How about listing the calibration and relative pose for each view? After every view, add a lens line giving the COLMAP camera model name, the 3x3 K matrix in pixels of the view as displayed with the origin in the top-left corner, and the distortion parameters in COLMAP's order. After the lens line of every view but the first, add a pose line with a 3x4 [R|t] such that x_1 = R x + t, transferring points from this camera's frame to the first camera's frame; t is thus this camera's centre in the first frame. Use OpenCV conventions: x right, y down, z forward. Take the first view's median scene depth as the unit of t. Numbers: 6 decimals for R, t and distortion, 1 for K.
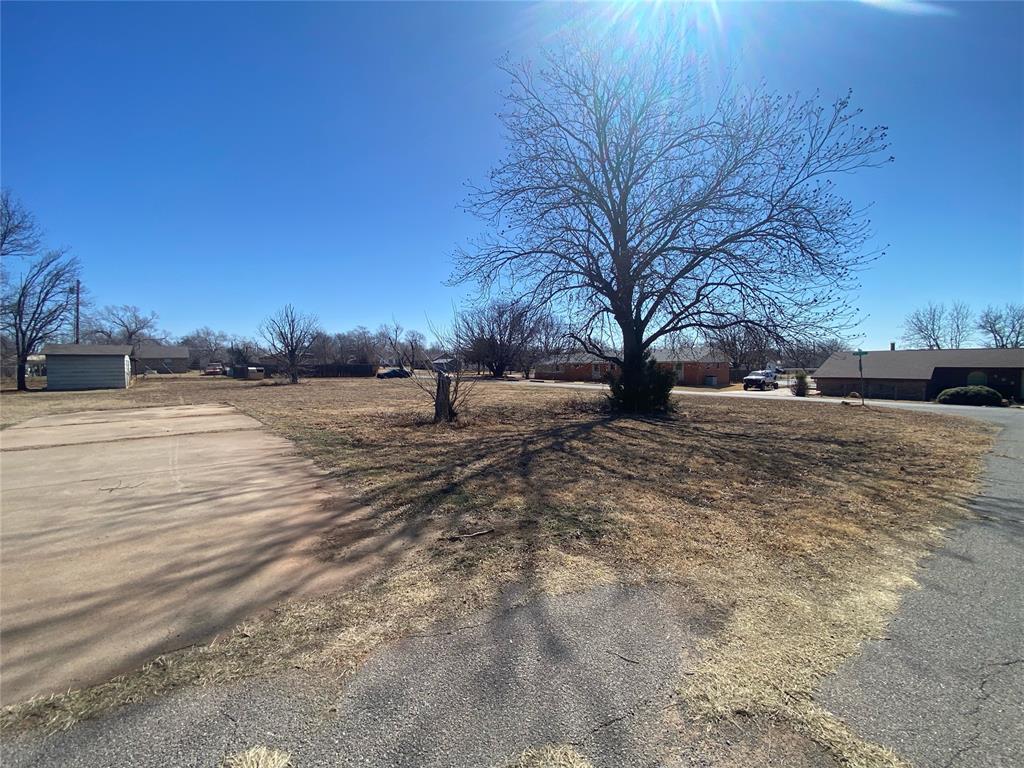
lens RADIAL K [[404.4, 0, 504.5], [0, 404.4, 382.0], [0, 0, 1]] dist [0.022940, -0.024262]
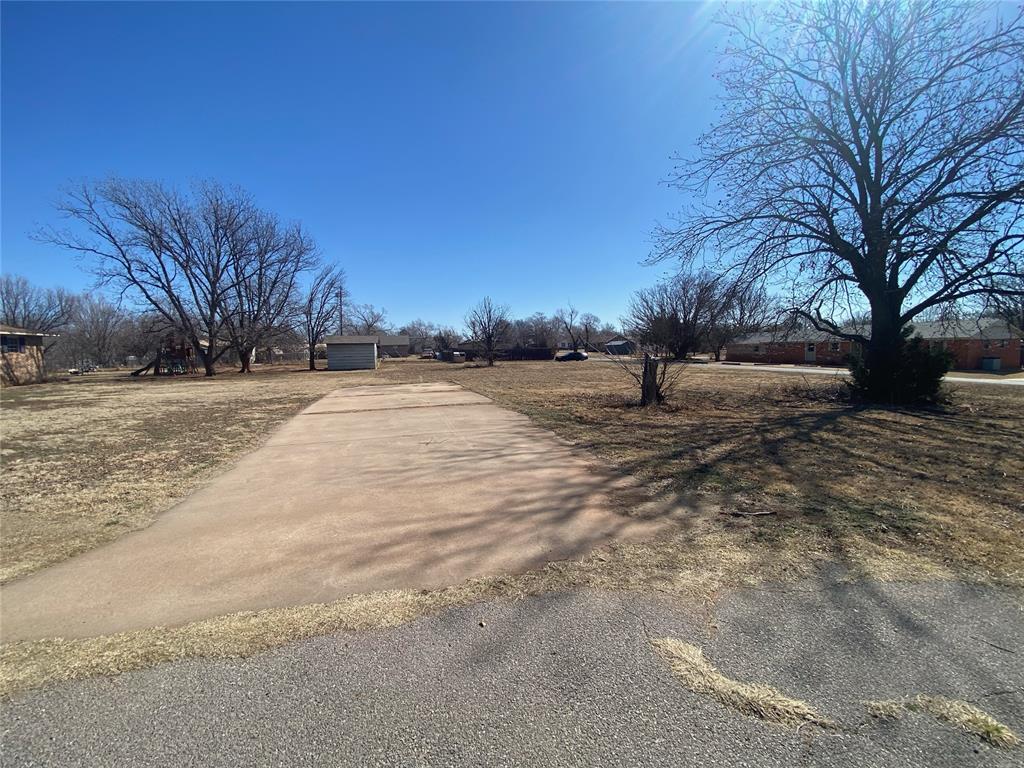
lens RADIAL K [[404.4, 0, 504.5], [0, 404.4, 382.0], [0, 0, 1]] dist [0.022940, -0.024262]
pose [[0.919802, 0.019196, -0.391913, -0.089938], [-0.002339, 0.999053, 0.043445, -0.000319], [0.392375, -0.039044, 0.918976, -0.063375]]
